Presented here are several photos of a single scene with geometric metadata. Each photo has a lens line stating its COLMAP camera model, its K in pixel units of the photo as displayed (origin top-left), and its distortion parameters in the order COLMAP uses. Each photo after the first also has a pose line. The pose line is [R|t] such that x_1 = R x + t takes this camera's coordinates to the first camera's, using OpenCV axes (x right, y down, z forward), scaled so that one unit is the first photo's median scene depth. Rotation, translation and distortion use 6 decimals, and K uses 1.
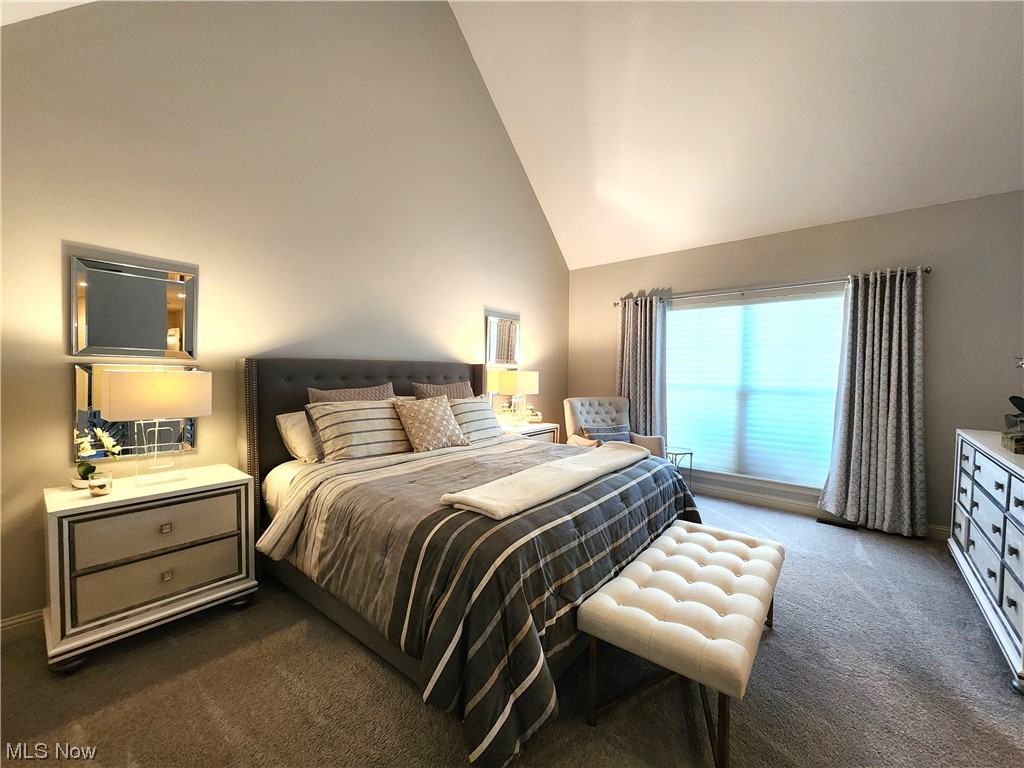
lens RADIAL K [[420.6, 0, 512.0], [0, 420.6, 384.0], [0, 0, 1]] dist [-0.000839, -0.000146]
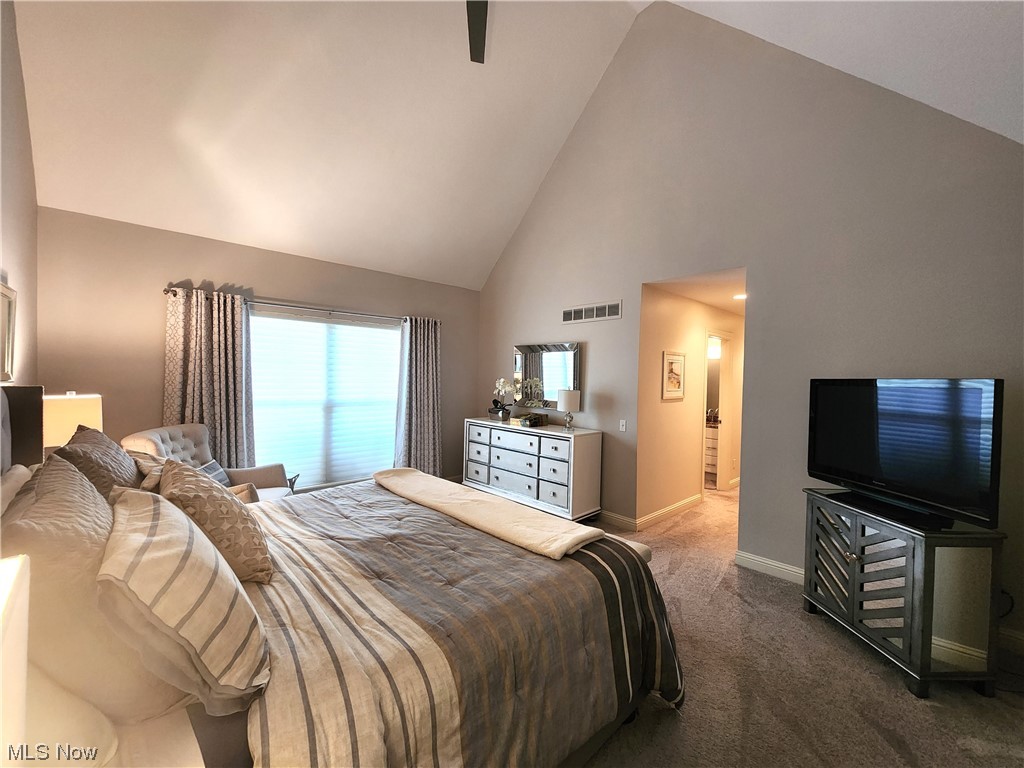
lens RADIAL K [[420.6, 0, 512.0], [0, 420.6, 384.0], [0, 0, 1]] dist [-0.000839, -0.000146]
pose [[0.103322, -0.021658, 0.994412, -0.463008], [0.019026, 0.999623, 0.019795, -0.048010], [-0.994466, 0.016875, 0.103695, 0.435418]]
